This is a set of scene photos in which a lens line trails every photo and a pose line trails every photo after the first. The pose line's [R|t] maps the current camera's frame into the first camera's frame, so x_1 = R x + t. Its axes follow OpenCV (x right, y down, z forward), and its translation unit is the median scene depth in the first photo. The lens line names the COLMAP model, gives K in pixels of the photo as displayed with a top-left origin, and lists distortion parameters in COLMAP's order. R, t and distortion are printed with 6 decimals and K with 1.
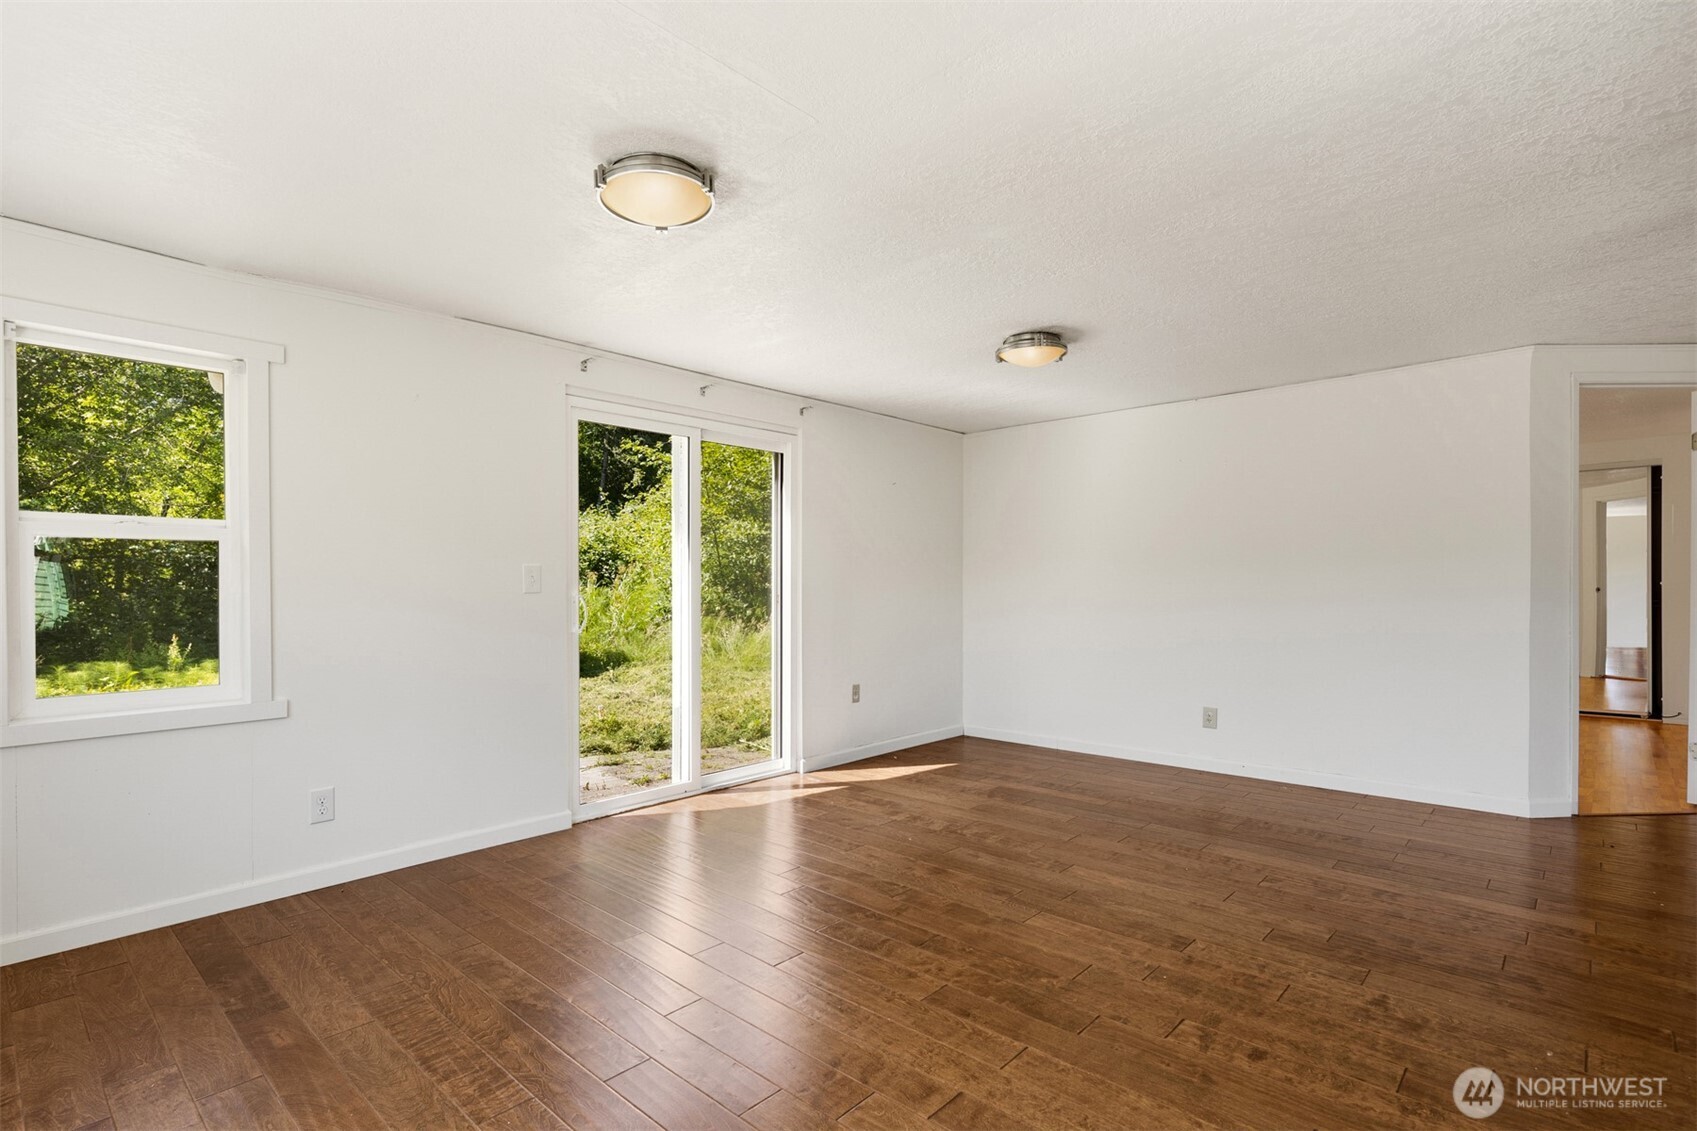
lens RADIAL K [[823.3, 0, 845.6], [0, 823.3, 595.4], [0, 0, 1]] dist [0.005478, -0.006896]
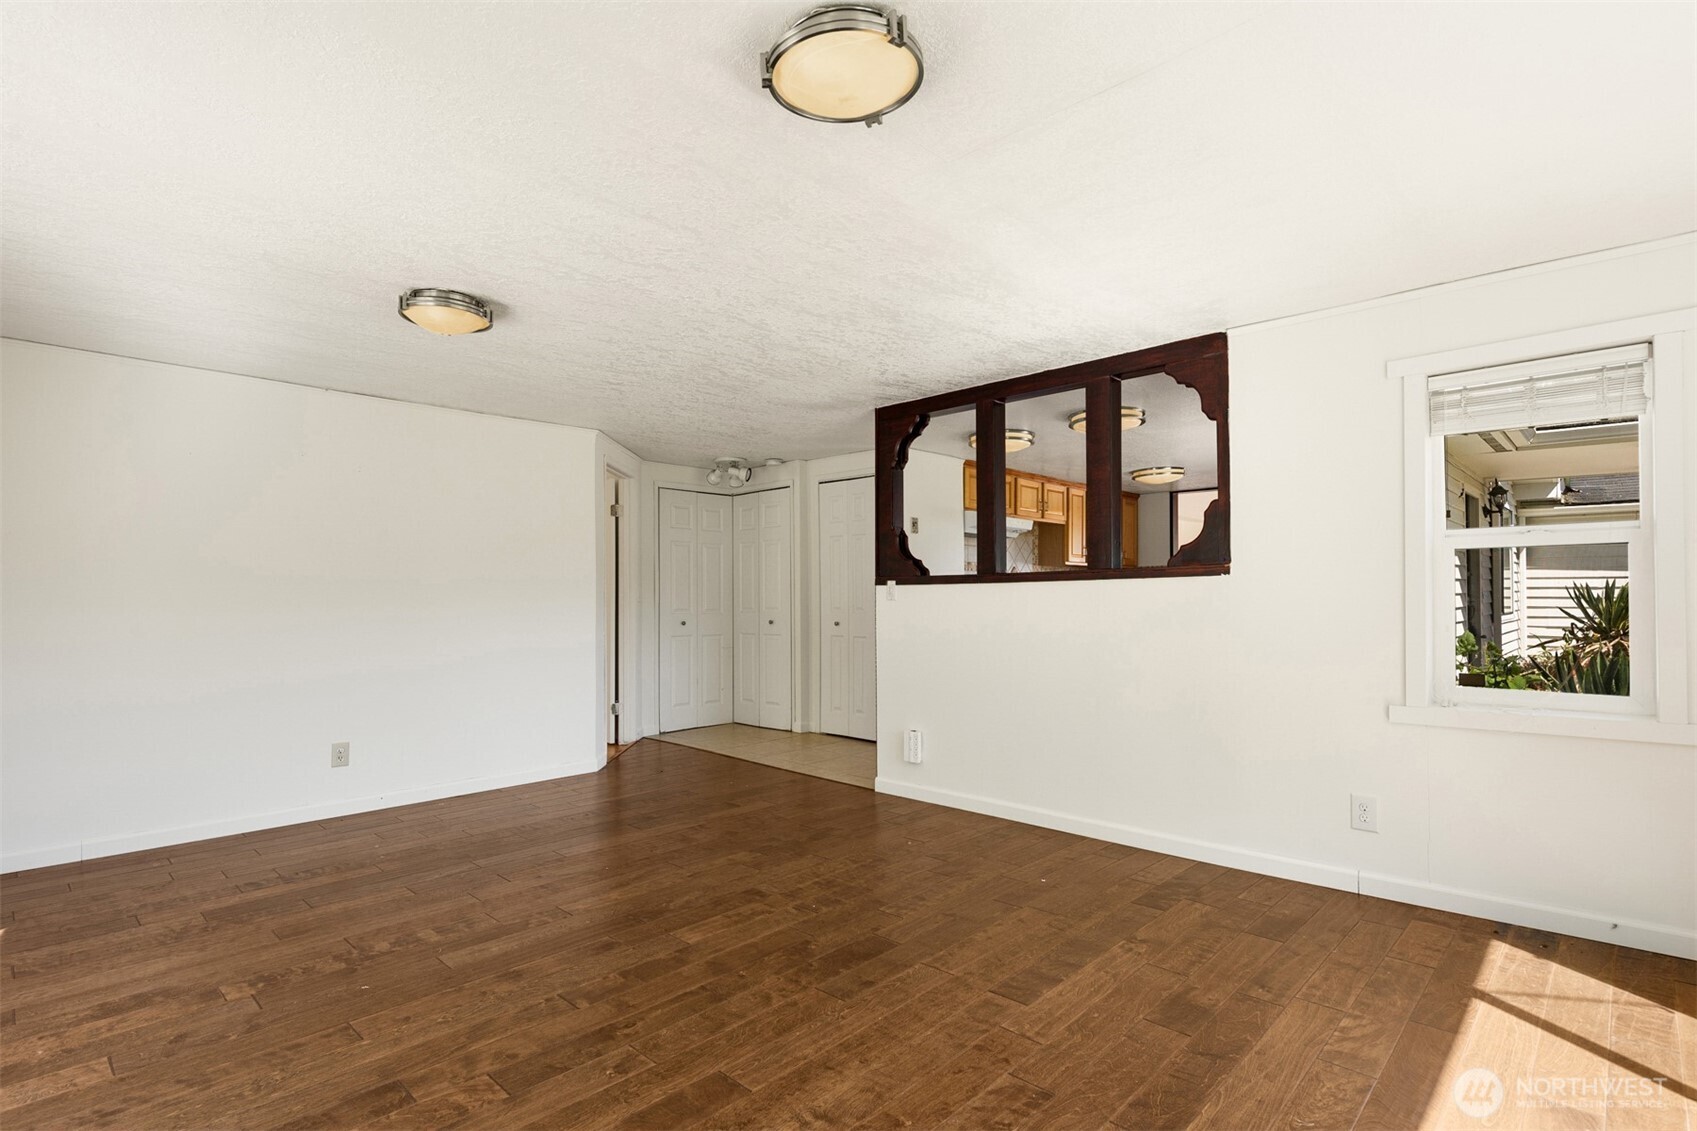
lens RADIAL K [[823.3, 0, 845.6], [0, 823.3, 595.4], [0, 0, 1]] dist [0.005478, -0.006896]
pose [[0.009147, 0.007480, 0.999930, -0.577371], [0.019438, 0.999782, -0.007657, -0.005588], [-0.999769, 0.019506, 0.009000, 0.599114]]
